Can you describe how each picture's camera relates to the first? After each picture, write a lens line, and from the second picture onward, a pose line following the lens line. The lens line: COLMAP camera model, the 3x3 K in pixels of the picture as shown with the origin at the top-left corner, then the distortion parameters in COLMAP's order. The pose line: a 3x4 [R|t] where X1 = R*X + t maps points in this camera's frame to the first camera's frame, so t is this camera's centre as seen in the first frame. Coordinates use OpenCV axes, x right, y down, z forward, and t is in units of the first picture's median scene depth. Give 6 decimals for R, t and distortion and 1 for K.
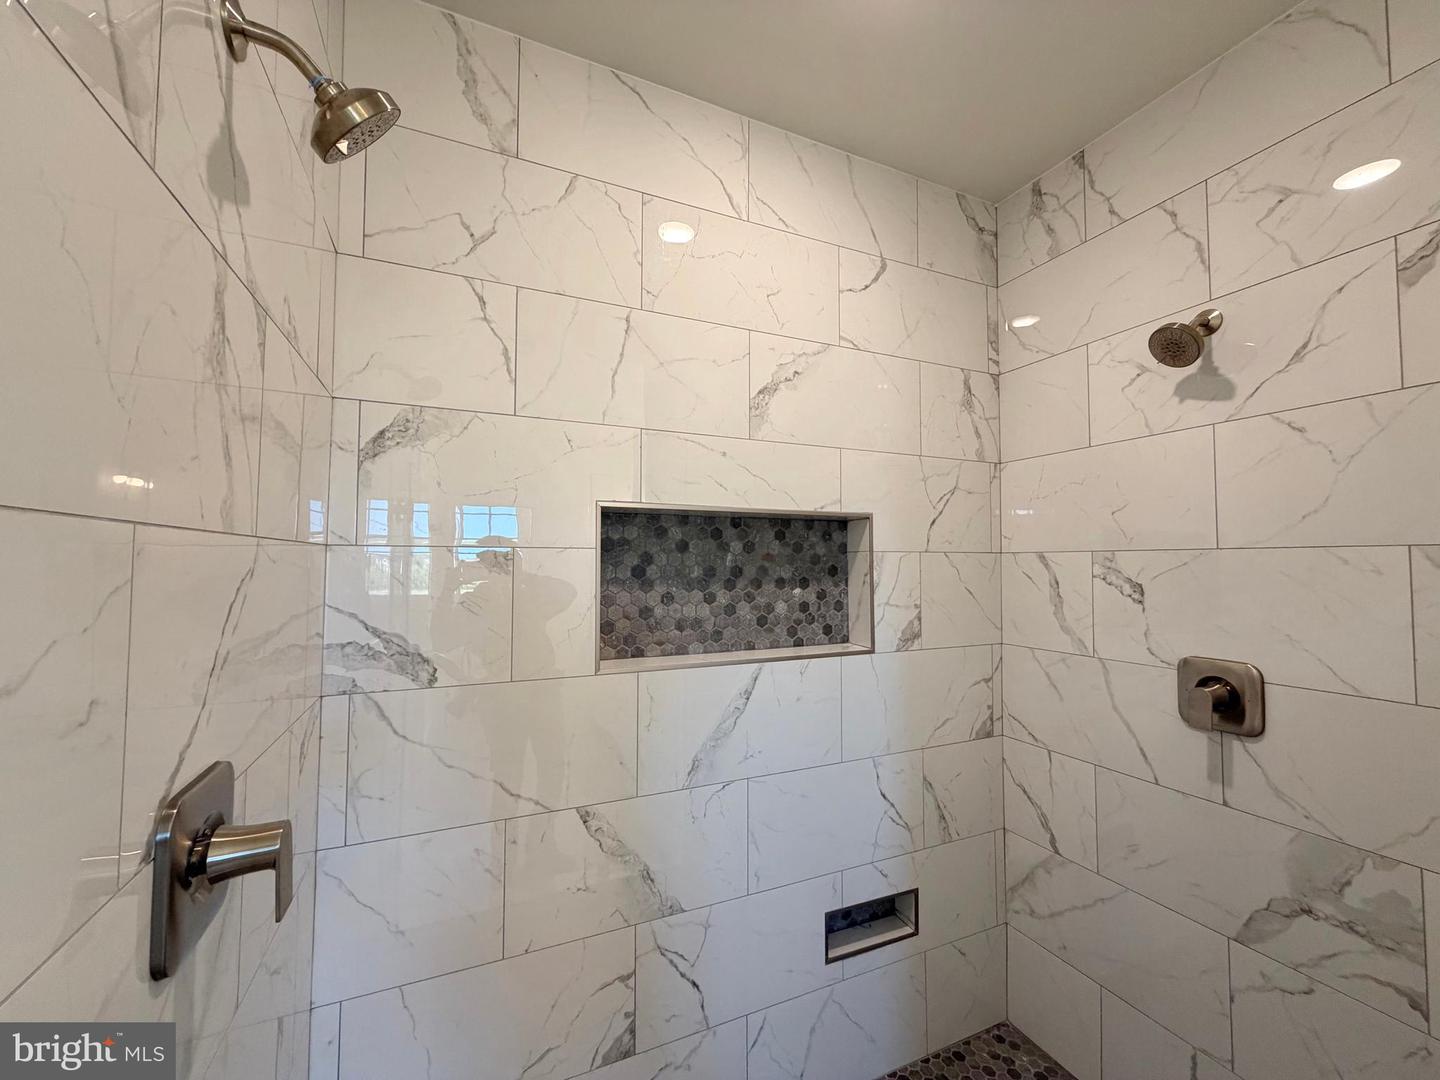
lens RADIAL K [[565.3, 0, 720.0], [0, 565.3, 540.0], [0, 0, 1]] dist [-0.011469, -0.000085]
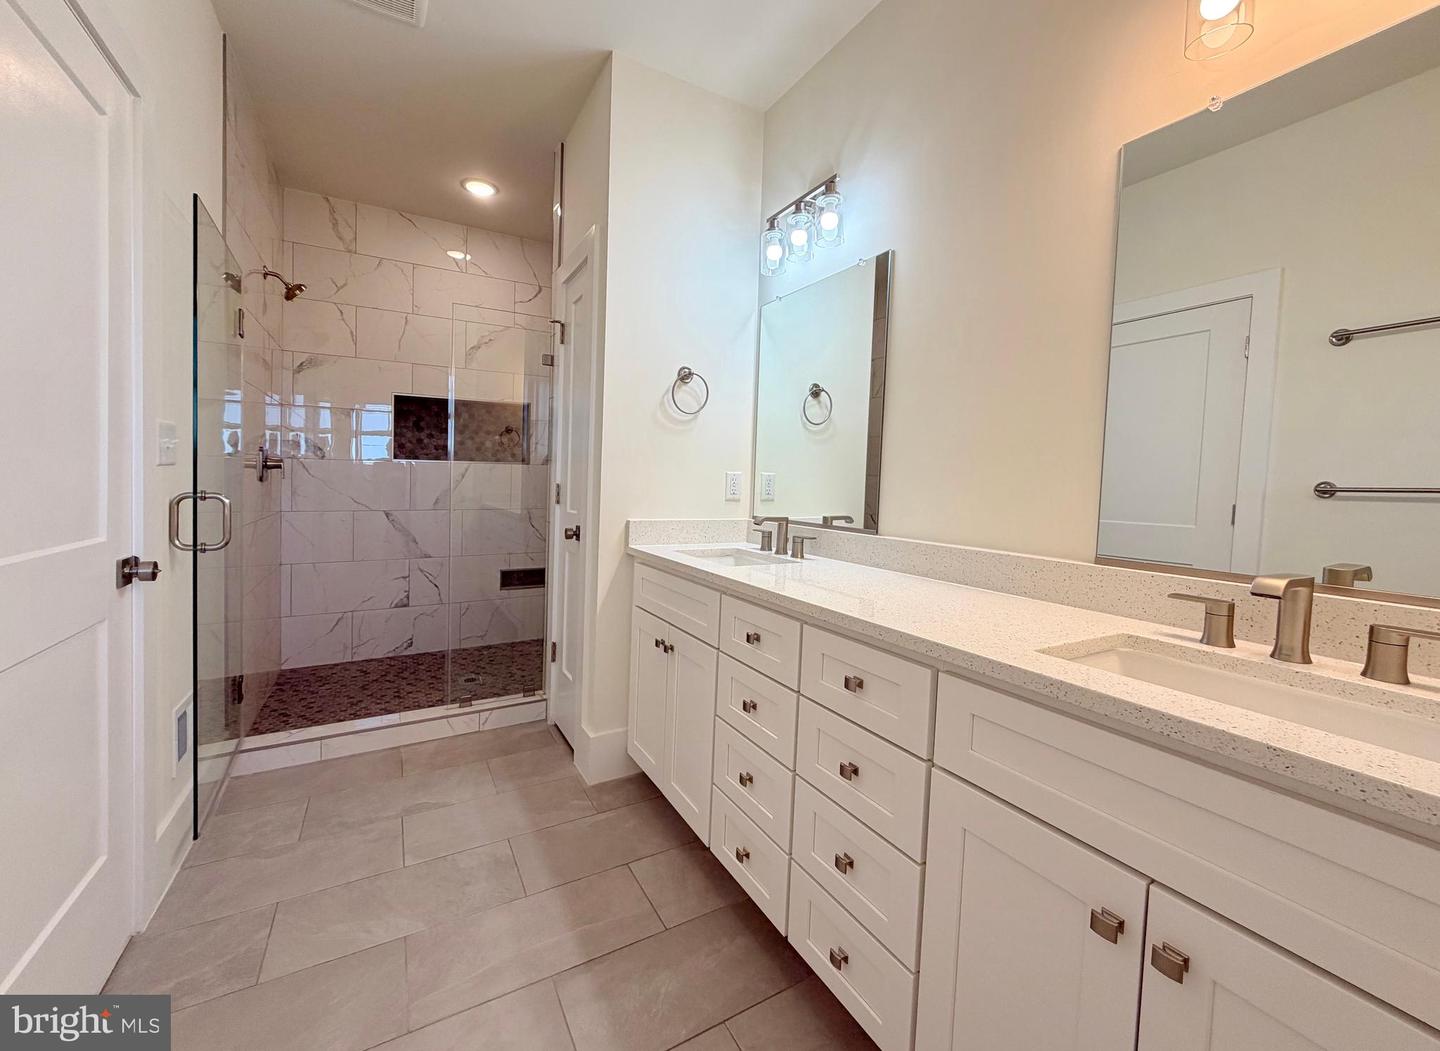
lens RADIAL K [[573.7, 0, 722.5], [0, 573.7, 497.6], [0, 0, 1]] dist [-0.025252, -0.000031]
pose [[0.993880, 0.009964, 0.110017, 0.913823], [-0.016856, 0.997940, 0.061896, 0.204964], [-0.109174, -0.063371, 0.992001, -1.598919]]
